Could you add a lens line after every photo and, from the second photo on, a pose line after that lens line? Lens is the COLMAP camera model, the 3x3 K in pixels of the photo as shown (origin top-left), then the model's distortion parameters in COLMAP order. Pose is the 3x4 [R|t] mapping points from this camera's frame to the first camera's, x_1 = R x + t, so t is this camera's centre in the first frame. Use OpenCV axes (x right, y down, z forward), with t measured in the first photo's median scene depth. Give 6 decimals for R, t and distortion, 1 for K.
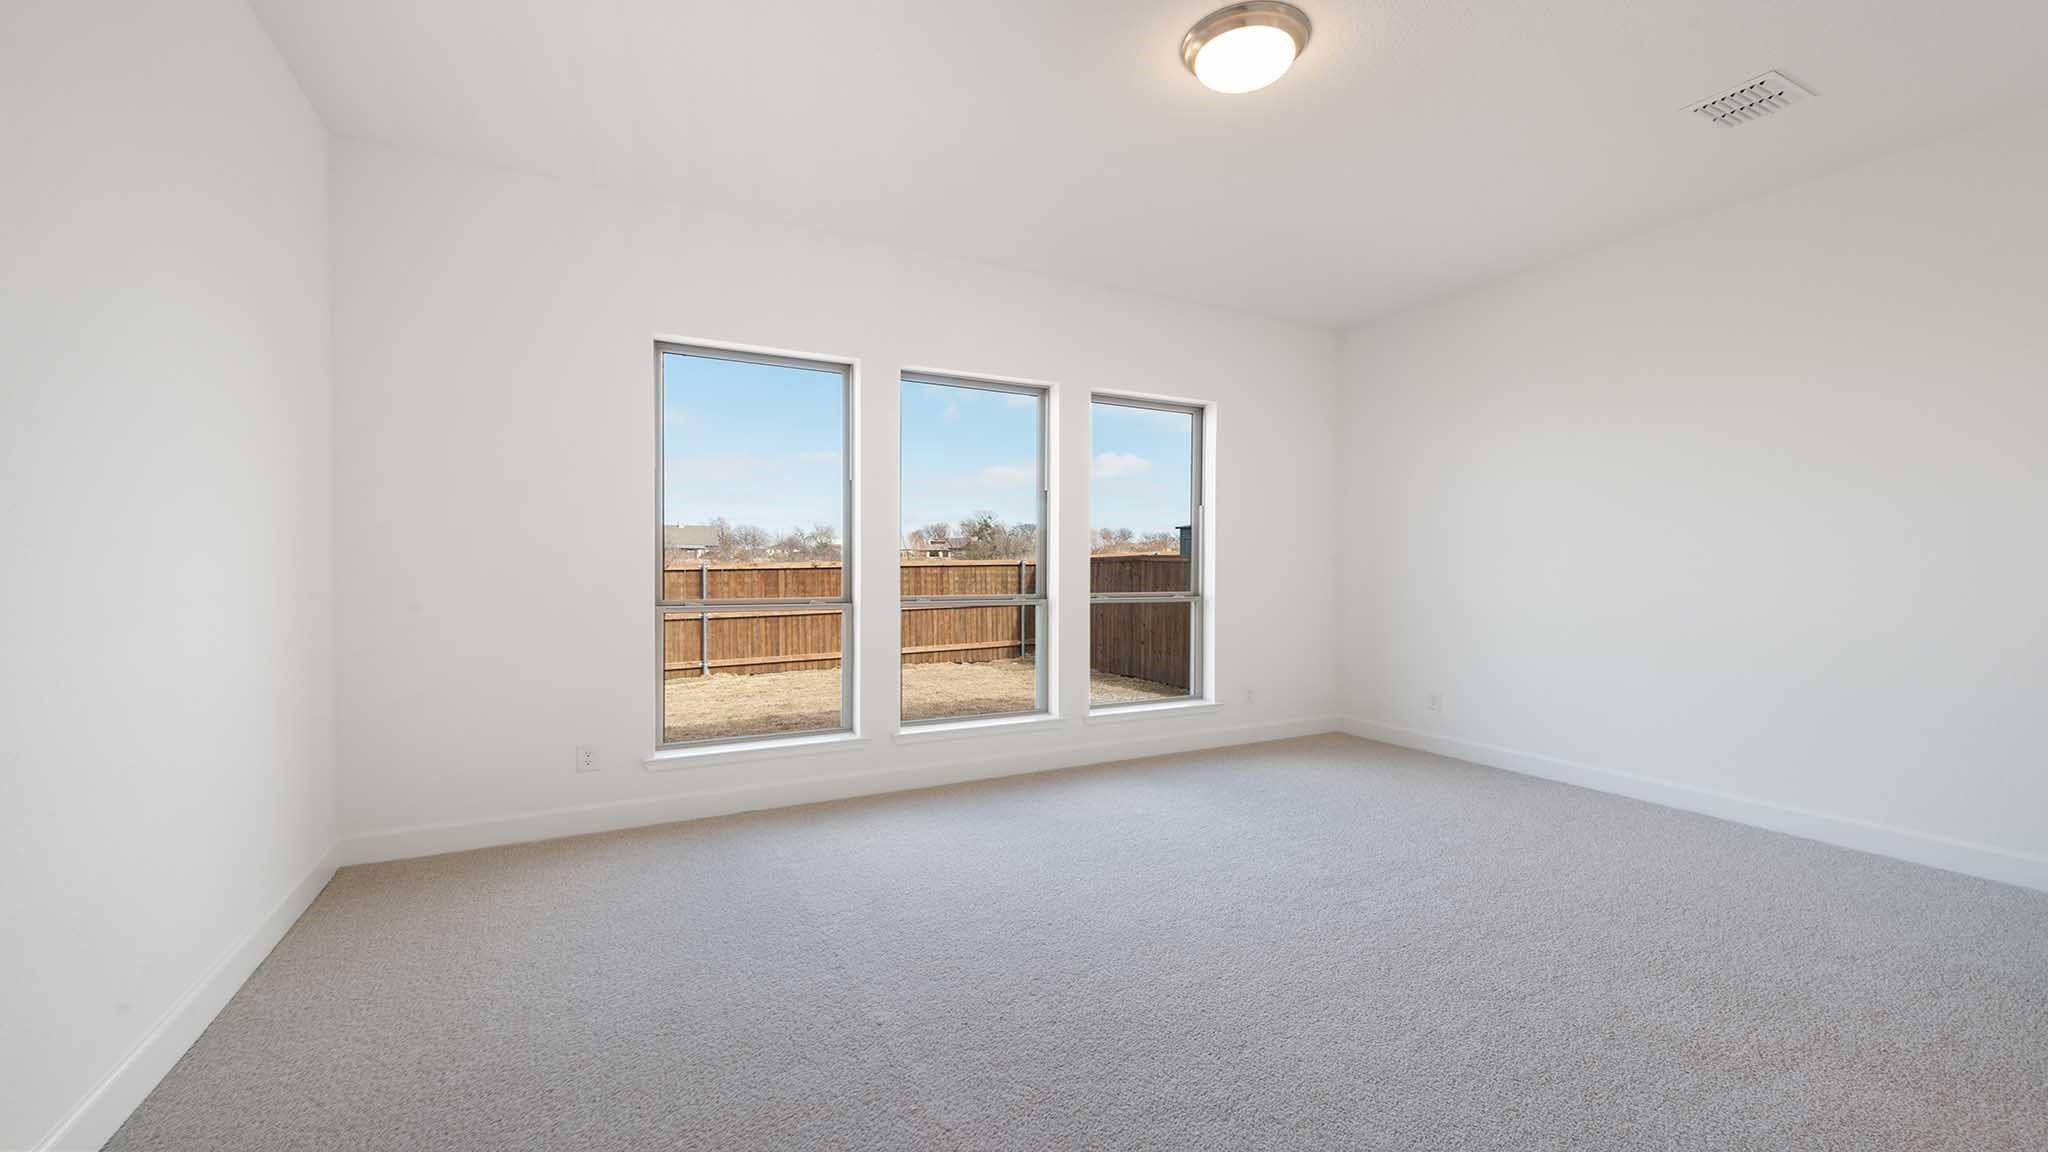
lens RADIAL K [[830.1, 0, 1039.0], [0, 830.1, 564.8], [0, 0, 1]] dist [0.000872, 0.000013]
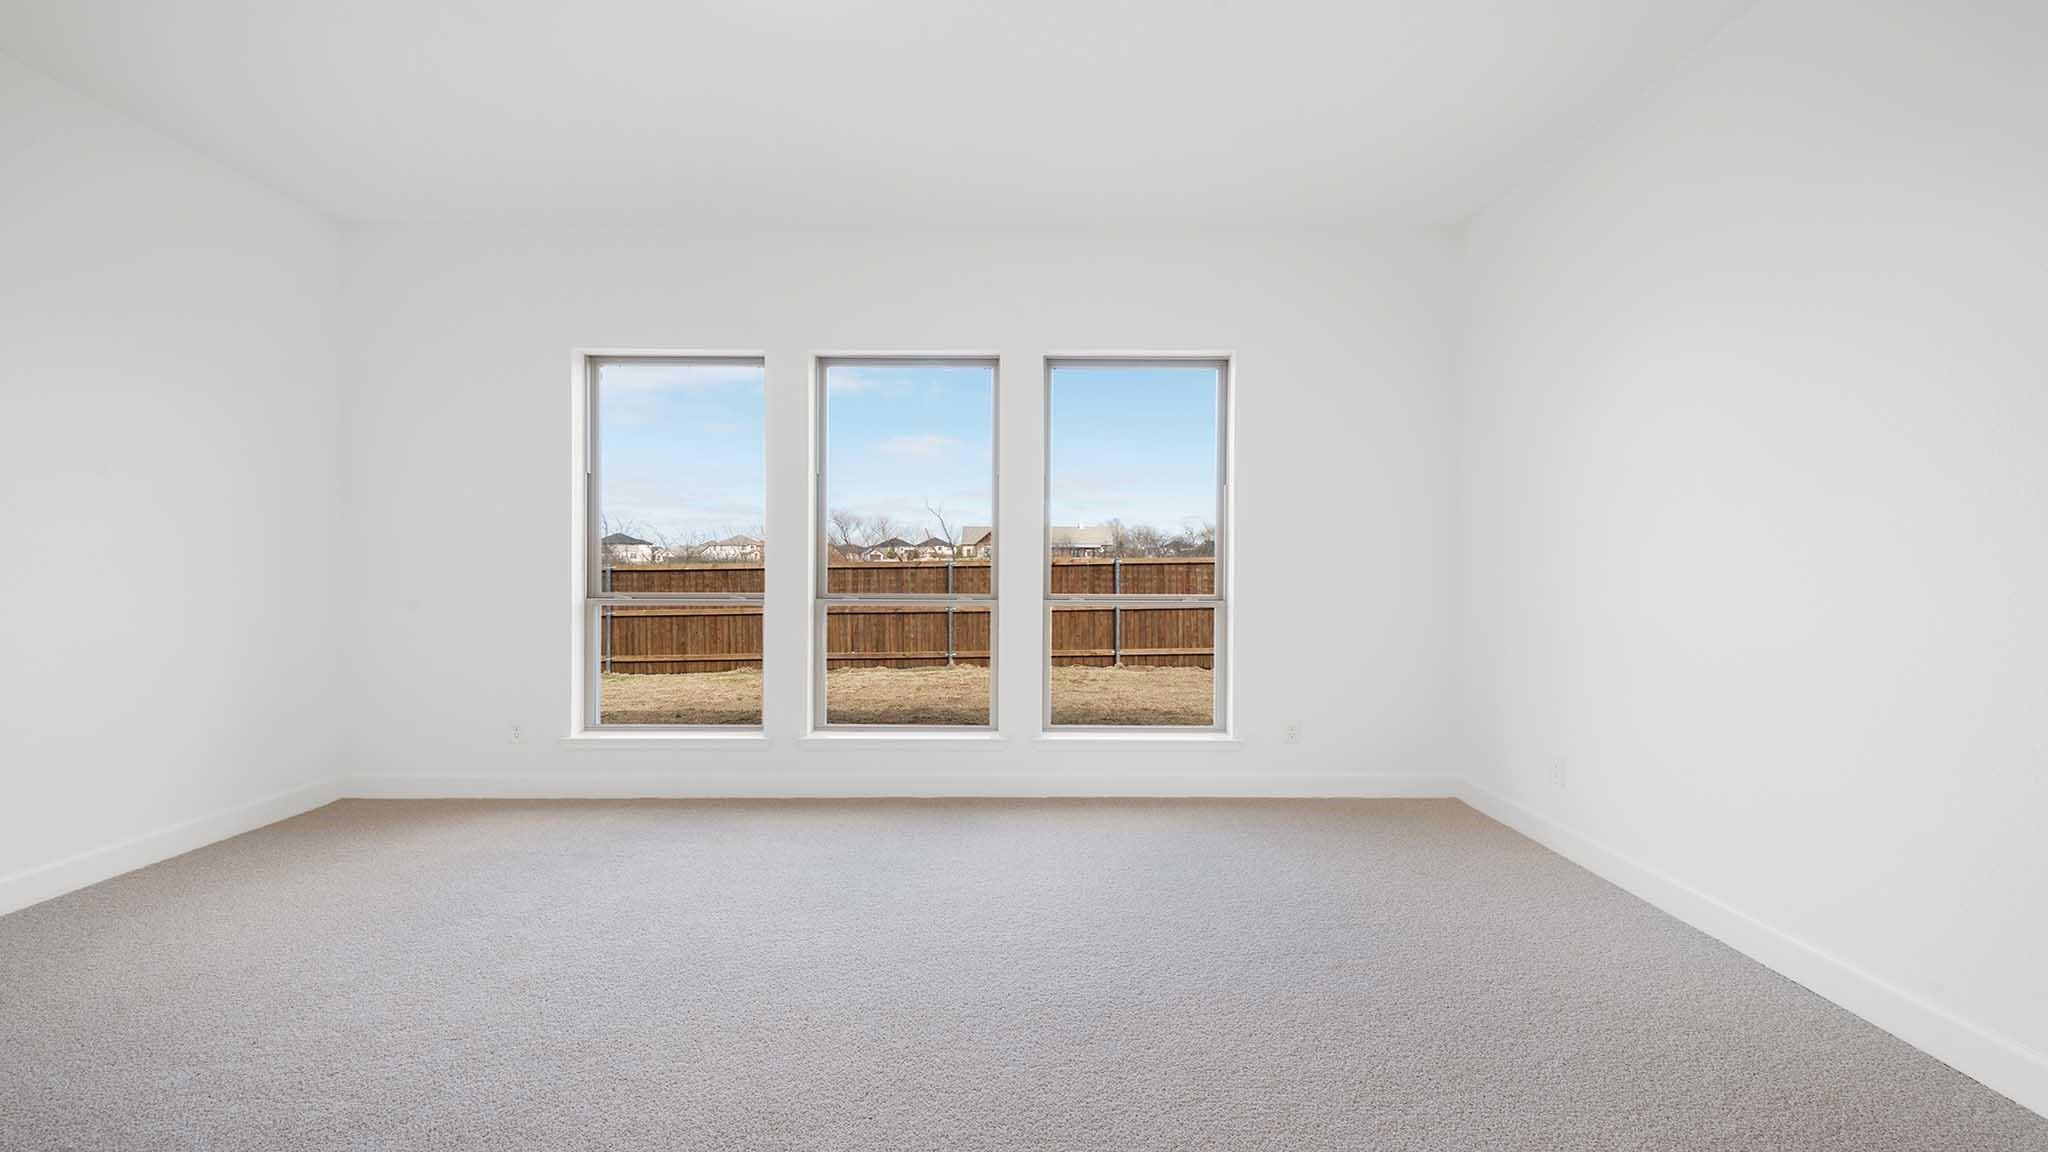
lens RADIAL K [[830.1, 0, 1025.4], [0, 830.1, 581.3], [0, 0, 1]] dist [0.000872, 0.000013]
pose [[0.883782, 0.009299, -0.467807, 0.255648], [0.001328, 0.999749, 0.022383, 0.000829], [0.467897, -0.020403, 0.883547, 0.140222]]
